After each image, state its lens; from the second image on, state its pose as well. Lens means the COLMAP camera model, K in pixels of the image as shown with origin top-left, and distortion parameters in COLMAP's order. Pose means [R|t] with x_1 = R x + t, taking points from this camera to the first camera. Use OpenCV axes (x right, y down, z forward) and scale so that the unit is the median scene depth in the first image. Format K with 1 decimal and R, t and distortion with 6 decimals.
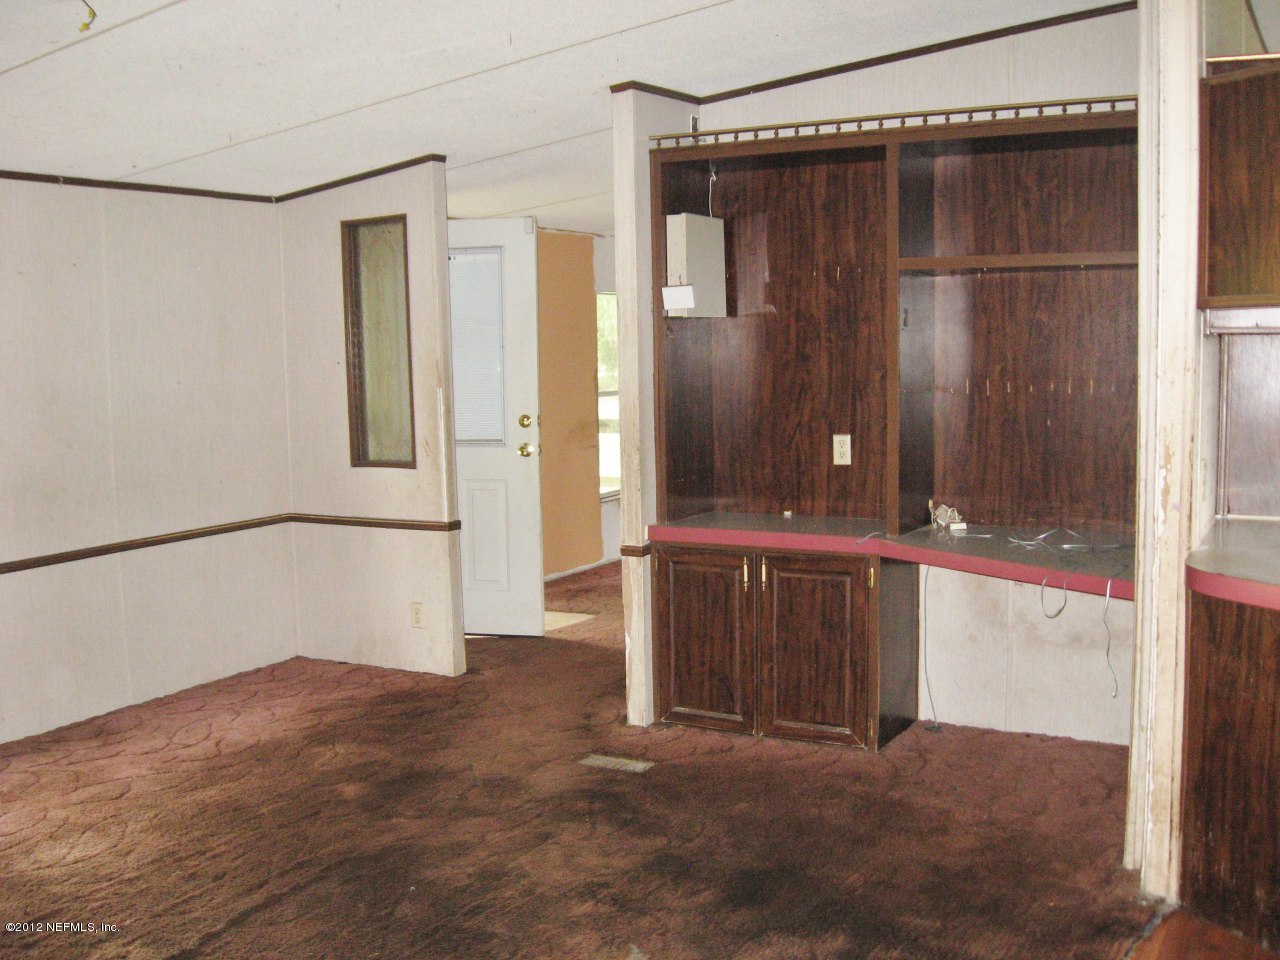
lens RADIAL K [[1353.2, 0, 659.4], [0, 1353.2, 478.4], [0, 0, 1]] dist [-0.121324, 0.052091]
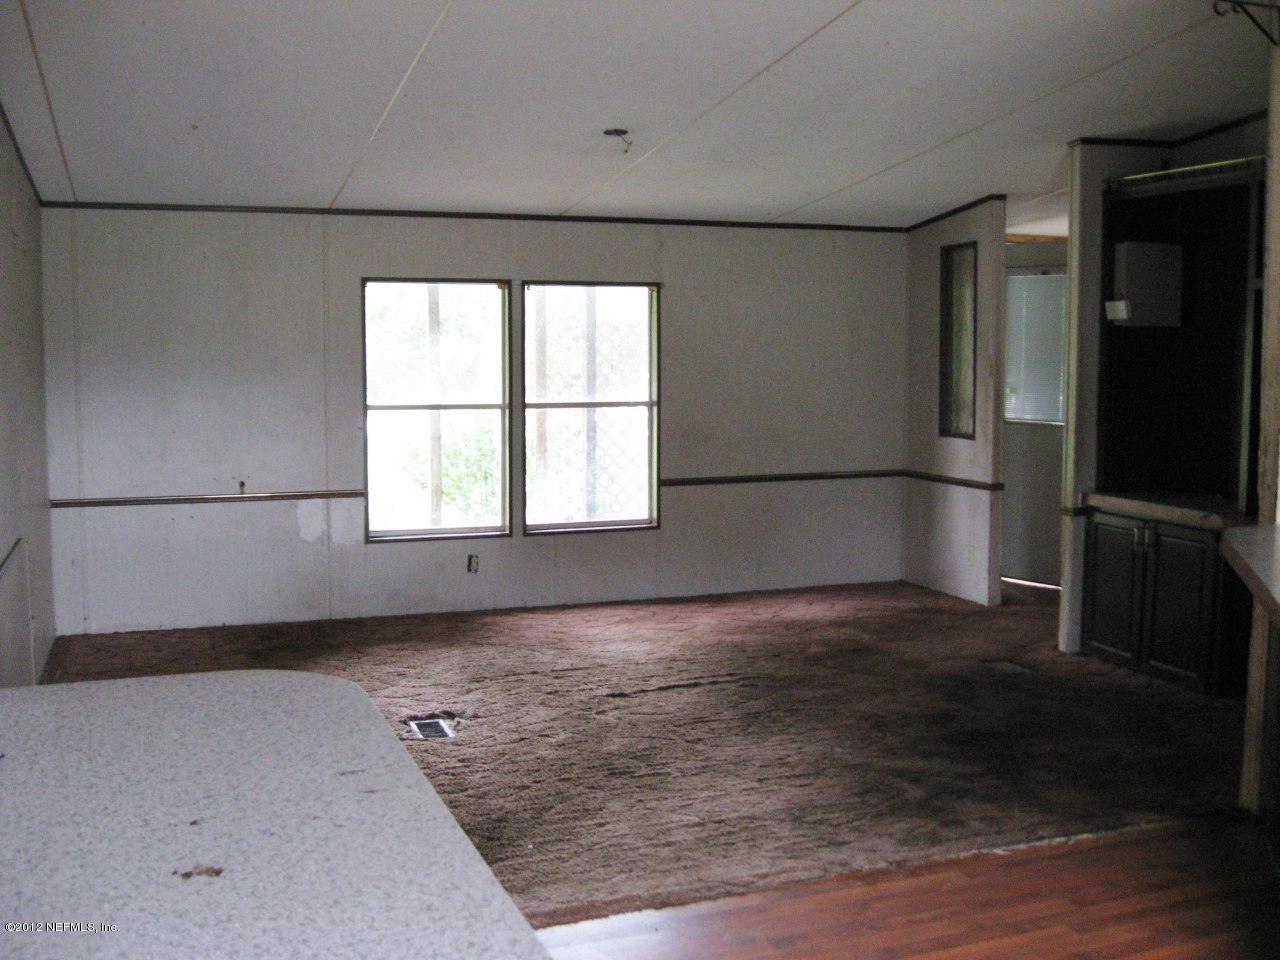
lens RADIAL K [[1353.2, 0, 659.4], [0, 1353.2, 478.4], [0, 0, 1]] dist [-0.121324, 0.052091]
pose [[0.759600, 0.084435, -0.644886, 0.482366], [-0.082917, 0.996018, 0.032743, 0.013776], [0.645083, 0.028601, 0.763577, -0.191020]]
